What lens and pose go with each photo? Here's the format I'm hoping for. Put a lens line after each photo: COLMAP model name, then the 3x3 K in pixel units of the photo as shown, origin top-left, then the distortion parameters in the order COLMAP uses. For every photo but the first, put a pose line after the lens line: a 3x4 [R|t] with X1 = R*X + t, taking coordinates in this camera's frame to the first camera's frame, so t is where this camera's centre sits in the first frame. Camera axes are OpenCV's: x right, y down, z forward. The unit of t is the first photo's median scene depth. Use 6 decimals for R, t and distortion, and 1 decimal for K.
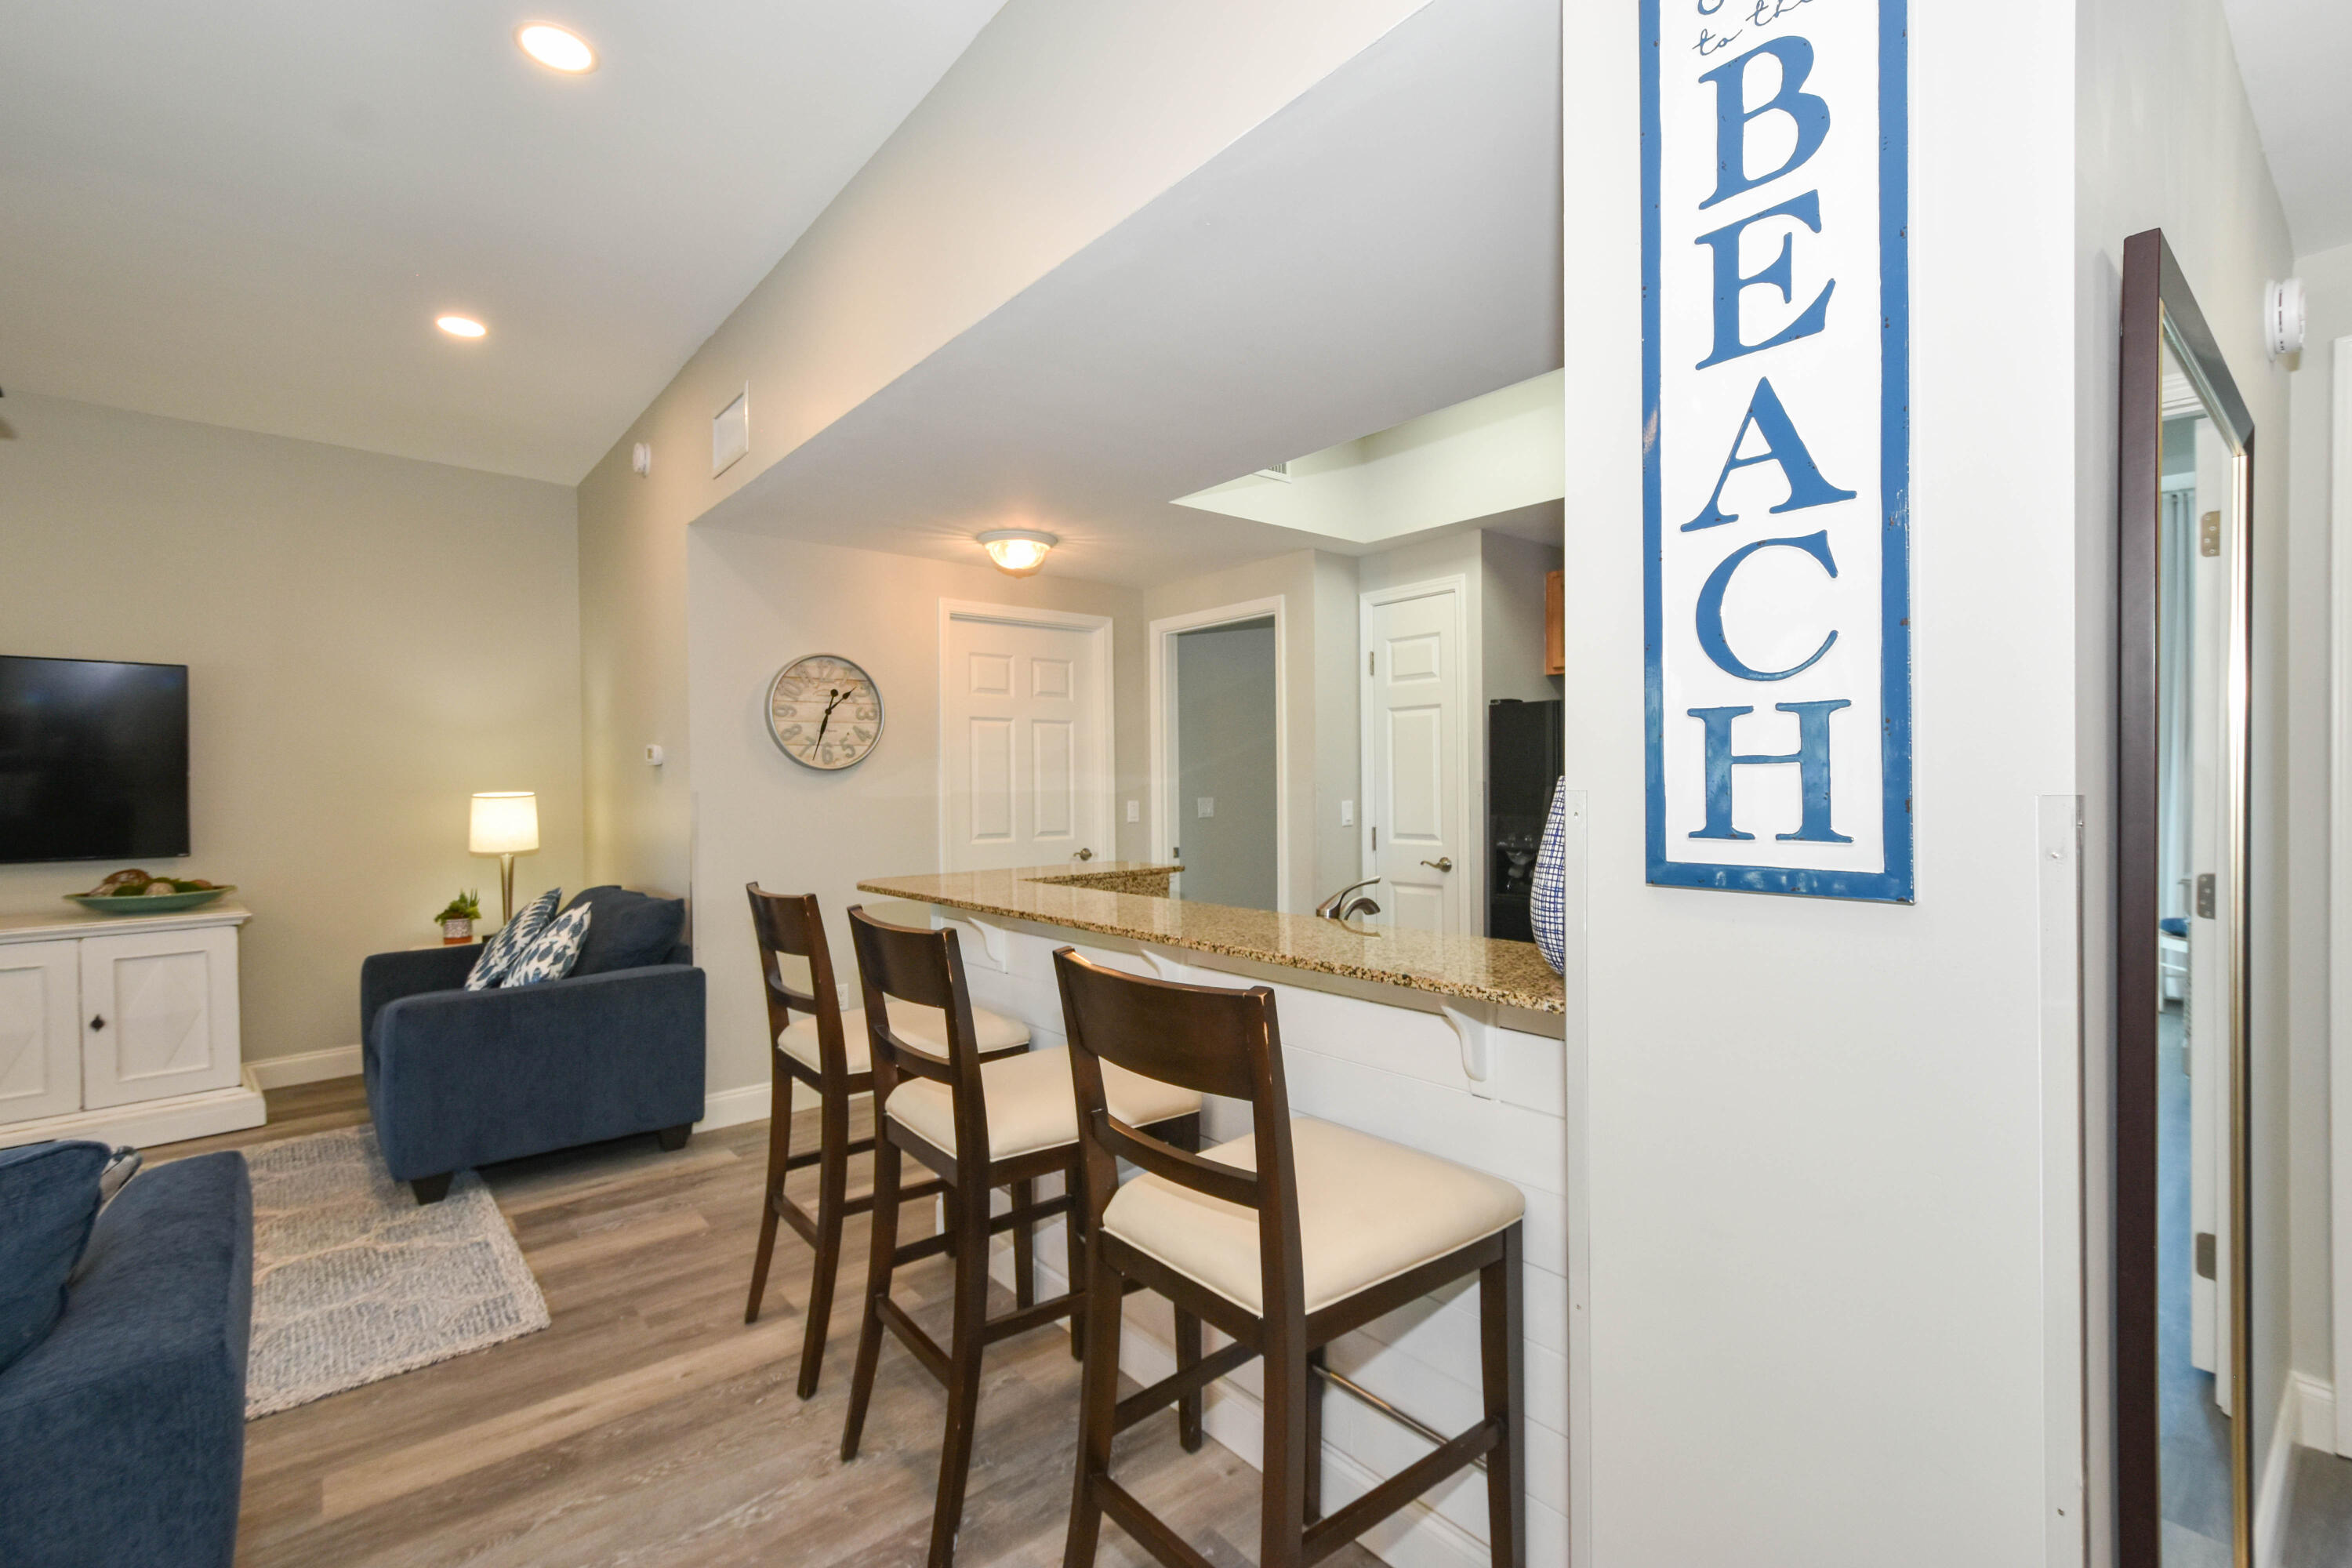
lens RADIAL K [[1039.4, 0, 1168.3], [0, 1039.4, 789.0], [0, 0, 1]] dist [0.002880, 0.000211]
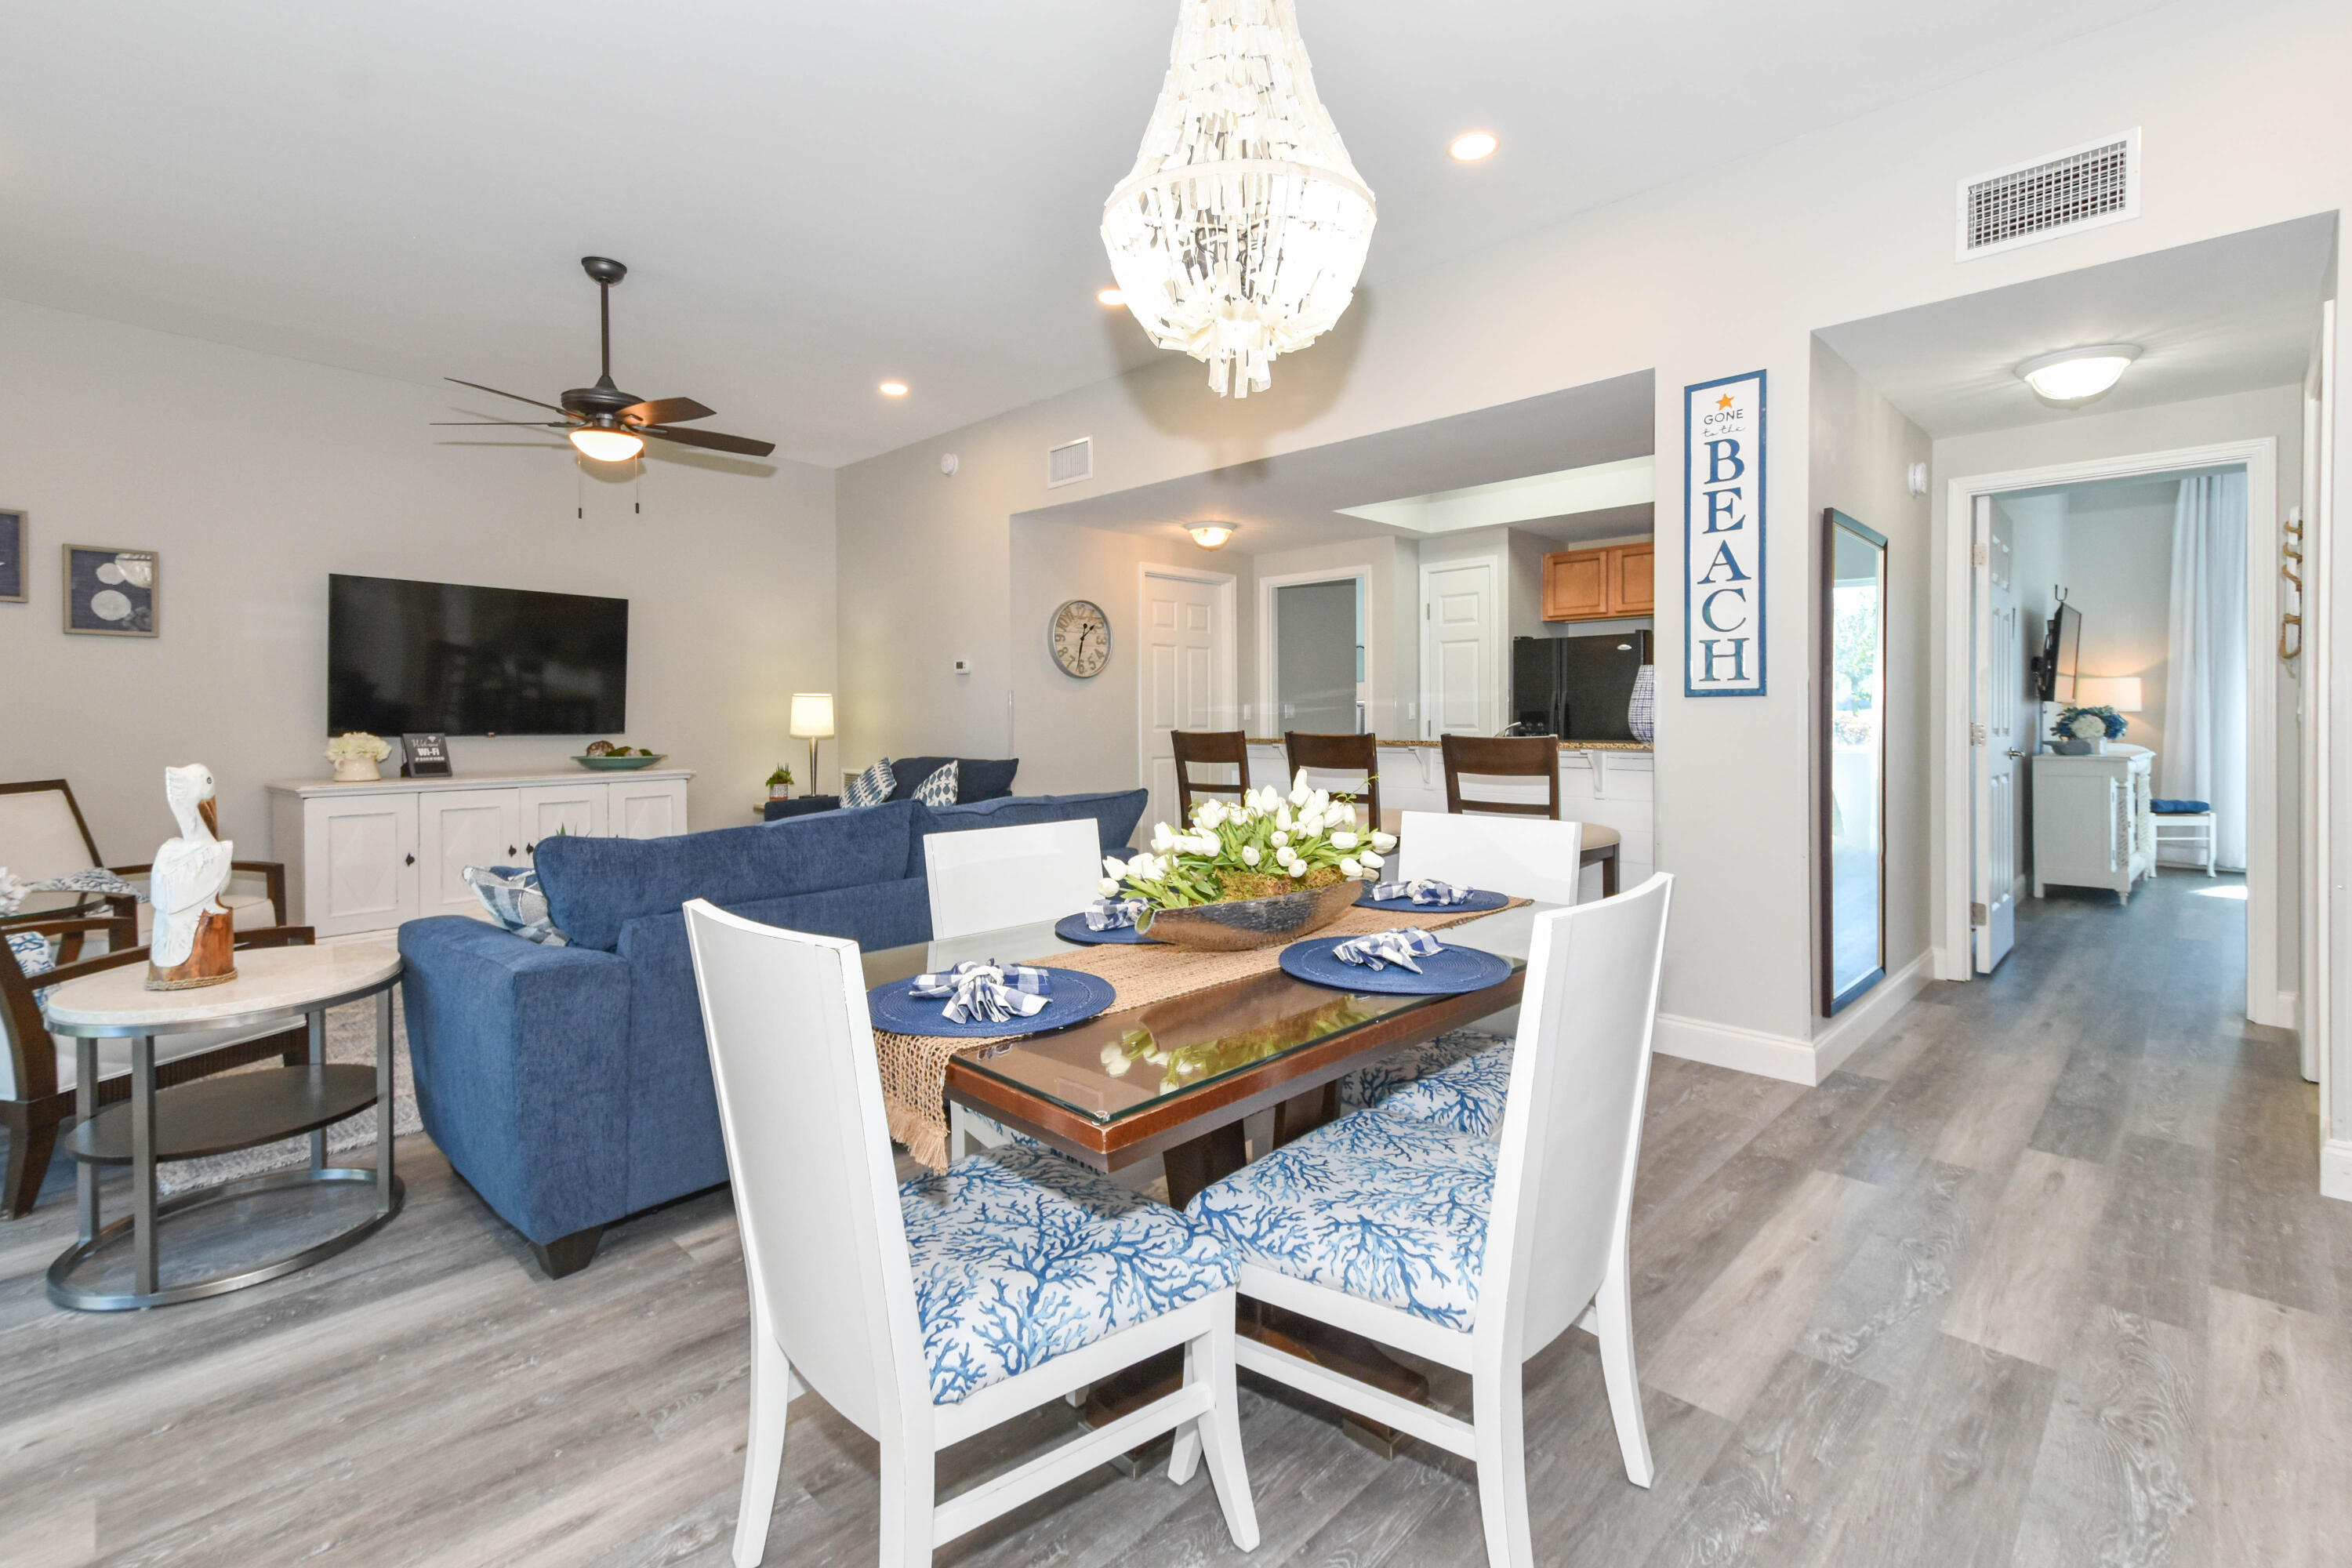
lens RADIAL K [[1039.6, 0, 1160.8], [0, 1039.6, 716.7], [0, 0, 1]] dist [0.016085, -0.000823]
pose [[0.995674, 0.007511, 0.092614, -0.380768], [-0.006996, 0.999958, -0.005881, 0.049552], [-0.092654, 0.005207, 0.995685, -0.537300]]
